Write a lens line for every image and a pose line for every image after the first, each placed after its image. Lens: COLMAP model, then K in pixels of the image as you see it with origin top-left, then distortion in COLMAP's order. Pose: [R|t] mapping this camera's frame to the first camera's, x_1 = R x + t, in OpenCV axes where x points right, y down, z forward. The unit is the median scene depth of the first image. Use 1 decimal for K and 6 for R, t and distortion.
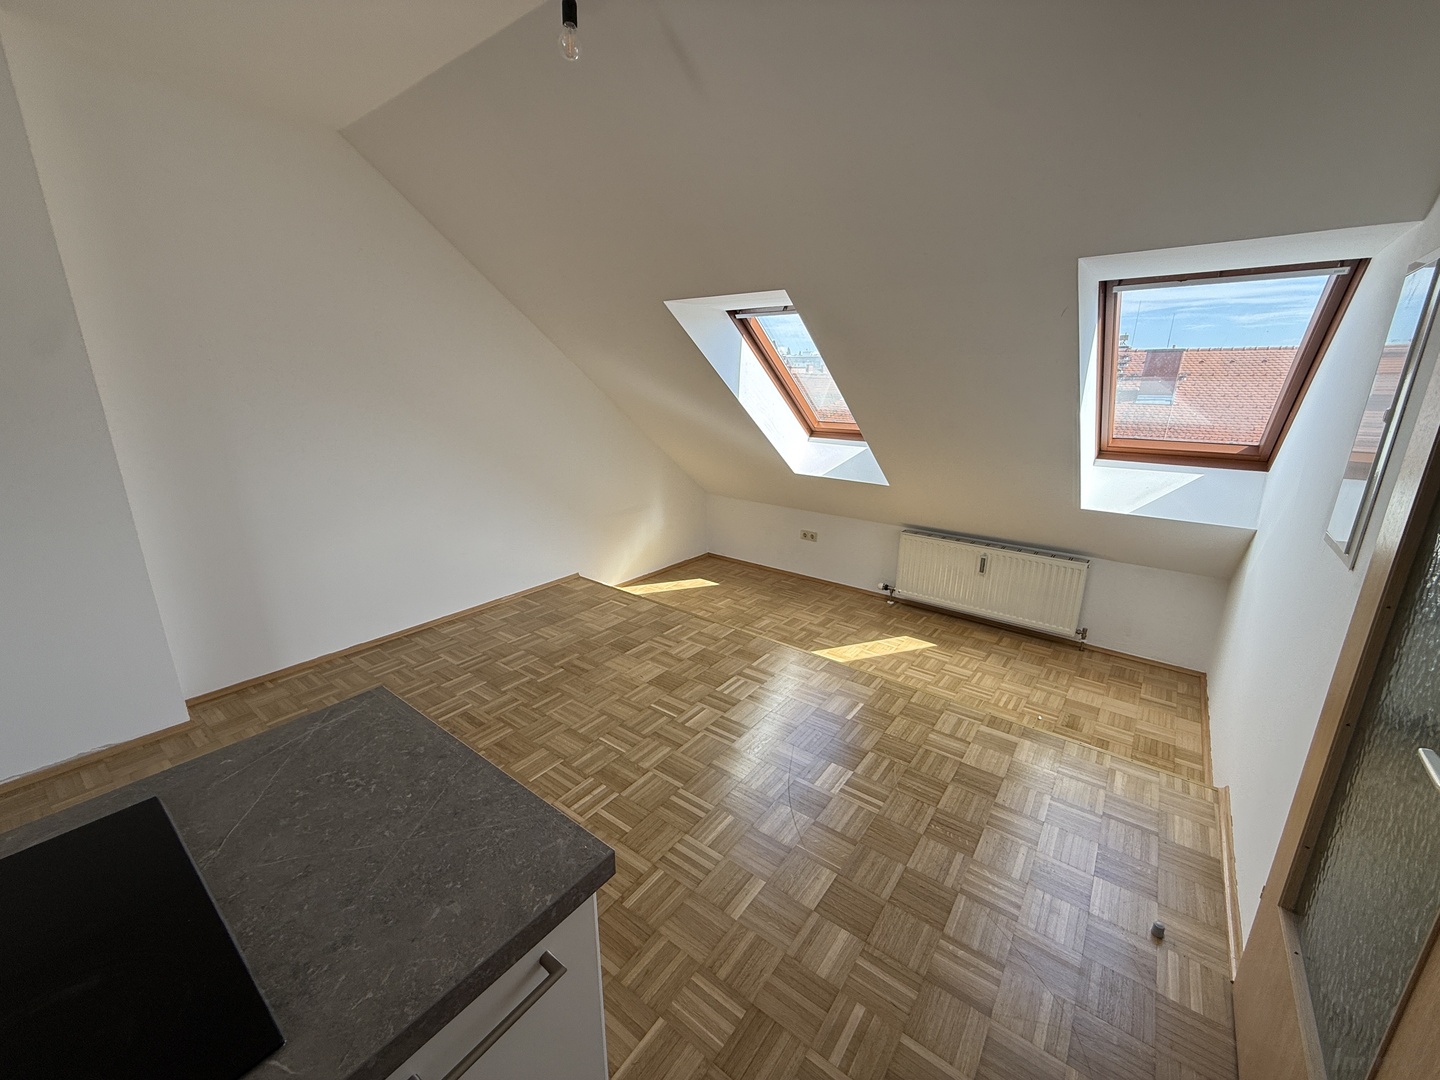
lens RADIAL K [[572.6, 0, 719.6], [0, 572.6, 538.0], [0, 0, 1]] dist [-0.002665, 0.000162]
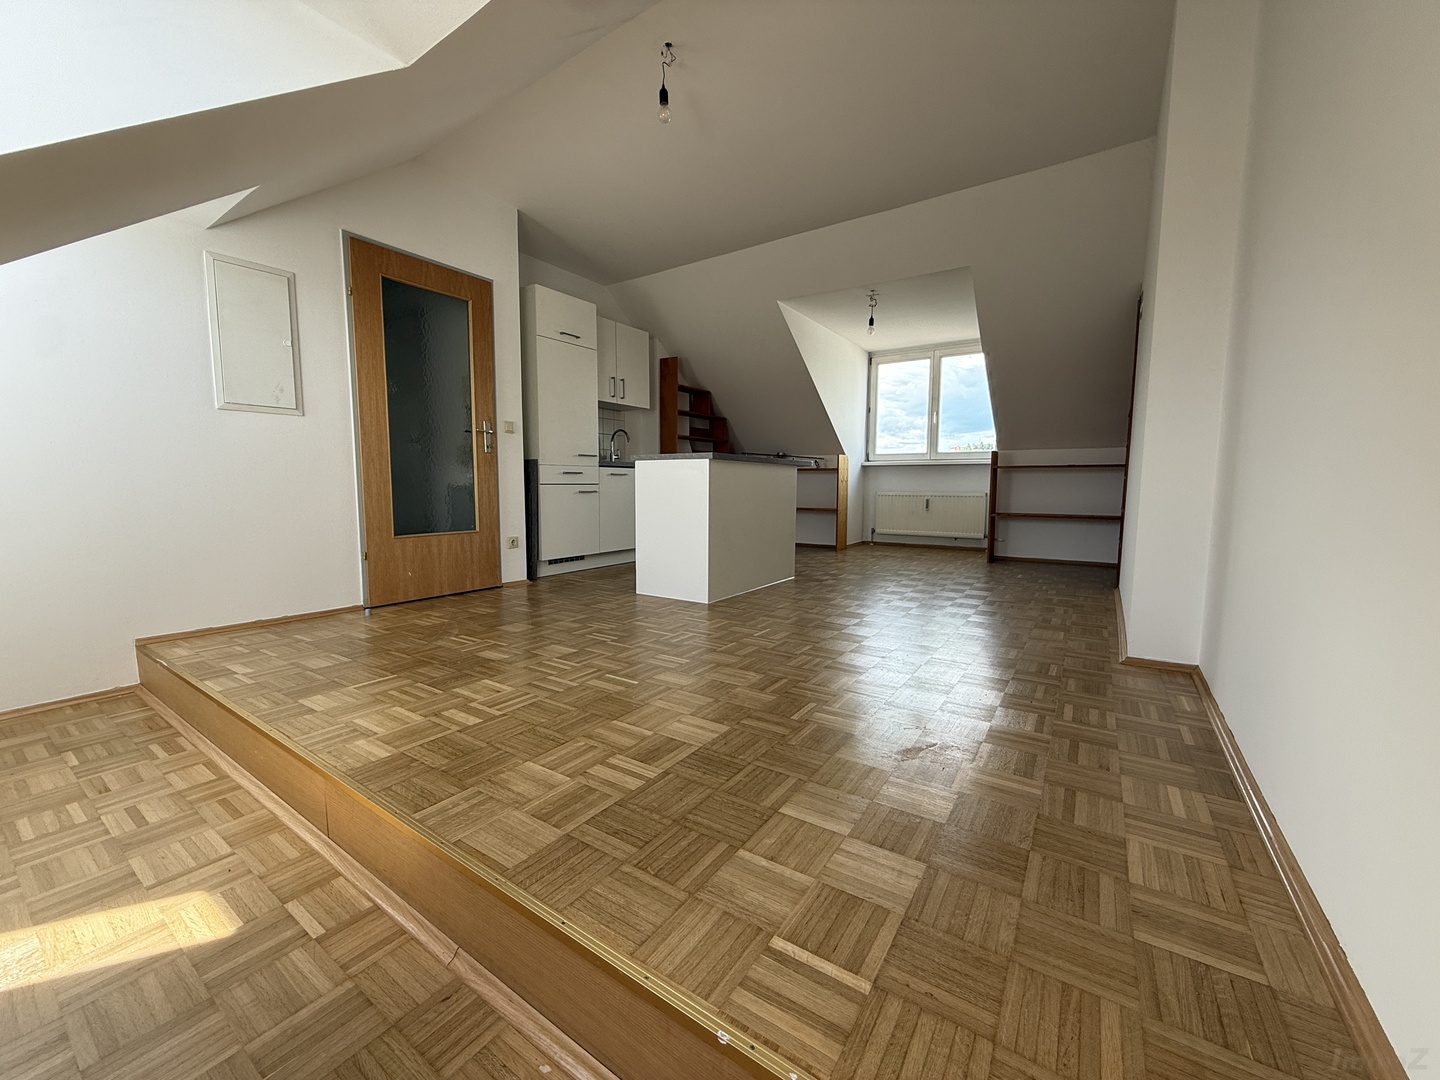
lens RADIAL K [[572.6, 0, 713.5], [0, 572.6, 538.6], [0, 0, 1]] dist [-0.002665, 0.000162]
pose [[-0.998383, -0.008781, -0.056169, -0.142479], [-0.028407, 0.932870, 0.359091, -0.137760], [0.049245, 0.360105, -0.931611, 1.341503]]
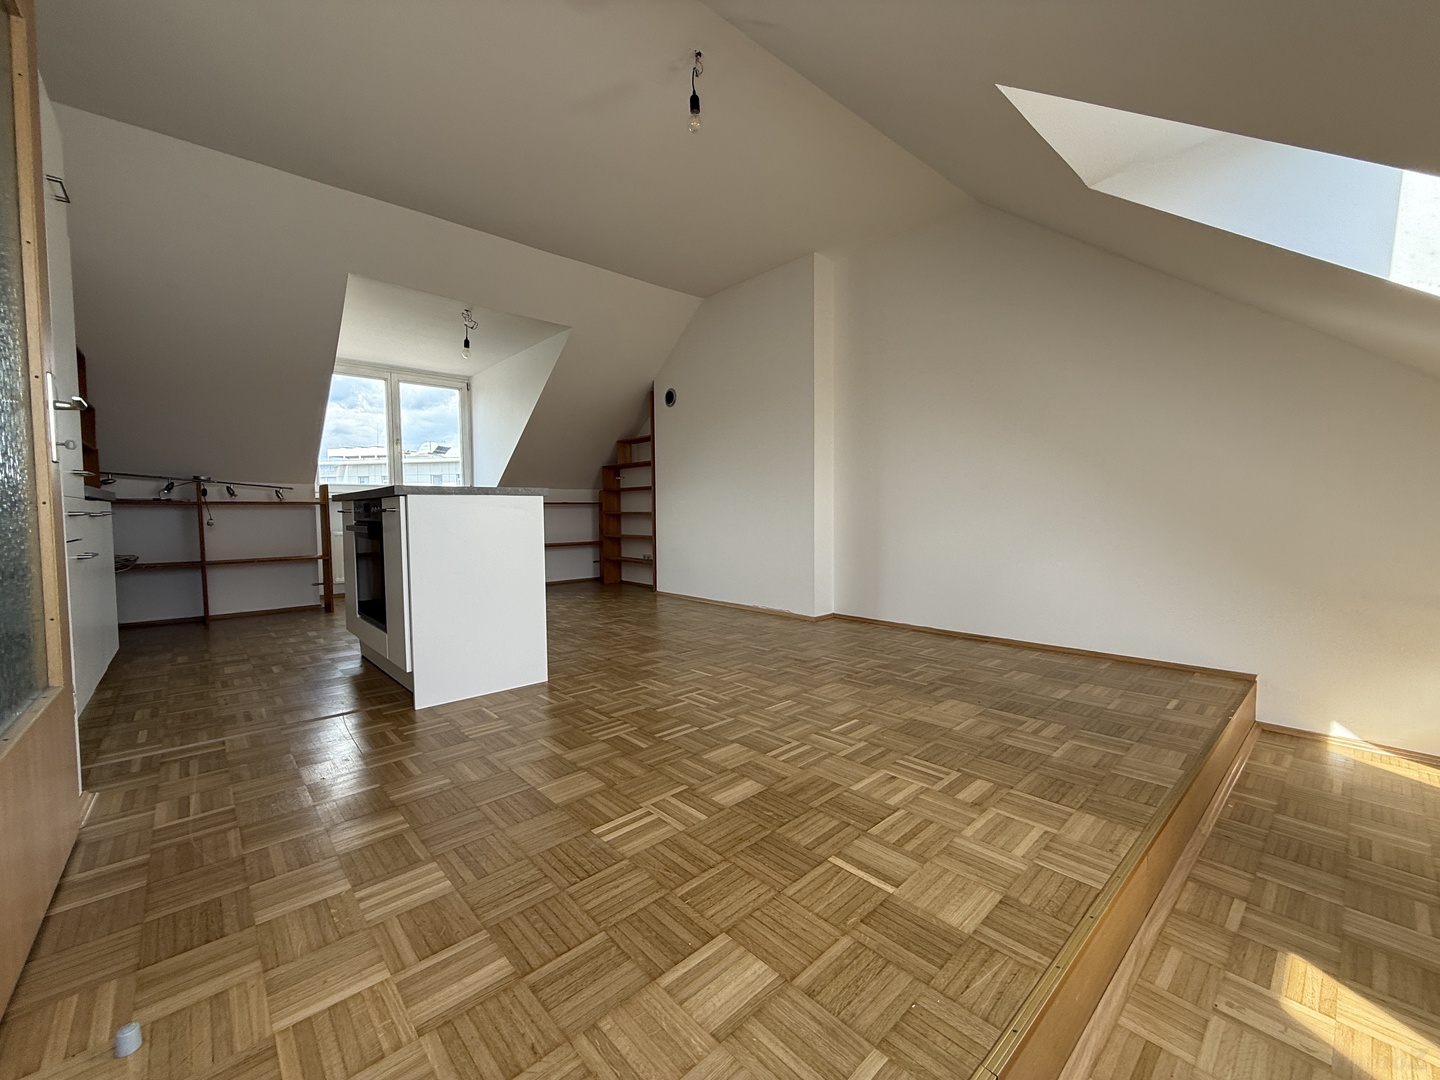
lens RADIAL K [[572.6, 0, 719.0], [0, 572.6, 540.9], [0, 0, 1]] dist [-0.002665, 0.000162]
pose [[-0.183430, 0.041467, -0.982158, 0.560388], [-0.257617, 0.962164, 0.088736, 0.024106], [0.948676, 0.269297, -0.165807, 0.716135]]
